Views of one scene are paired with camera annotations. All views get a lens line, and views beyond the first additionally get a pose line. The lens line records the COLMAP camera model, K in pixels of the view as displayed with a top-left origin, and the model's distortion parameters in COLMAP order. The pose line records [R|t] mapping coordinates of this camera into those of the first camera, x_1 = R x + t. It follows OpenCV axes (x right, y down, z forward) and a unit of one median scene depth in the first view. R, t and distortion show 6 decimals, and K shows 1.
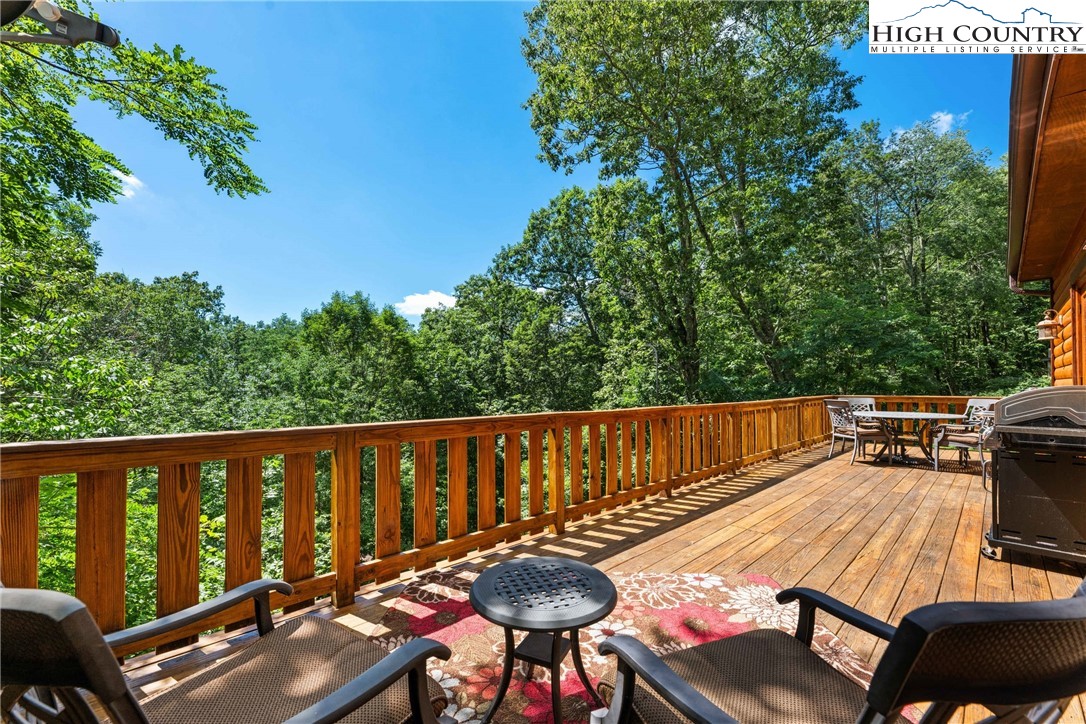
lens RADIAL K [[469.4, 0, 544.6], [0, 469.4, 390.6], [0, 0, 1]] dist [0.000332, 0.000185]
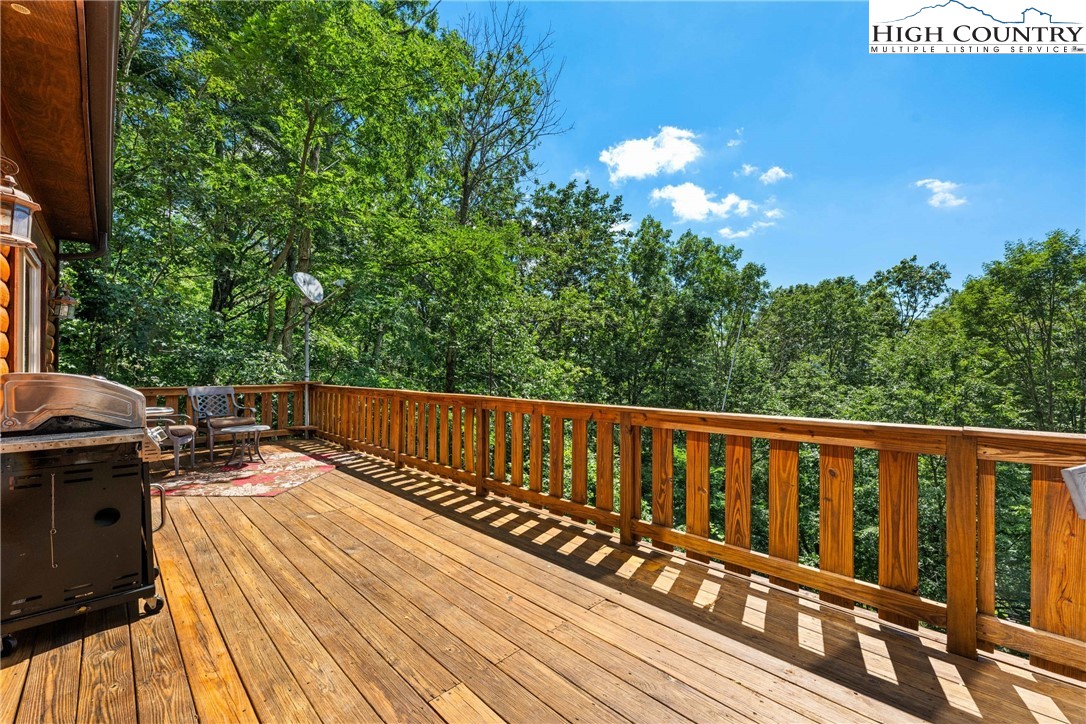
lens RADIAL K [[433.6, 0, 540.9], [0, 433.6, 379.8], [0, 0, 1]] dist [-0.000290, 0.000291]
pose [[-0.011926, 0.012836, -0.999846, 1.373911], [-0.011510, 0.999850, 0.012973, -0.022133], [0.999863, 0.011663, -0.011777, 1.369294]]
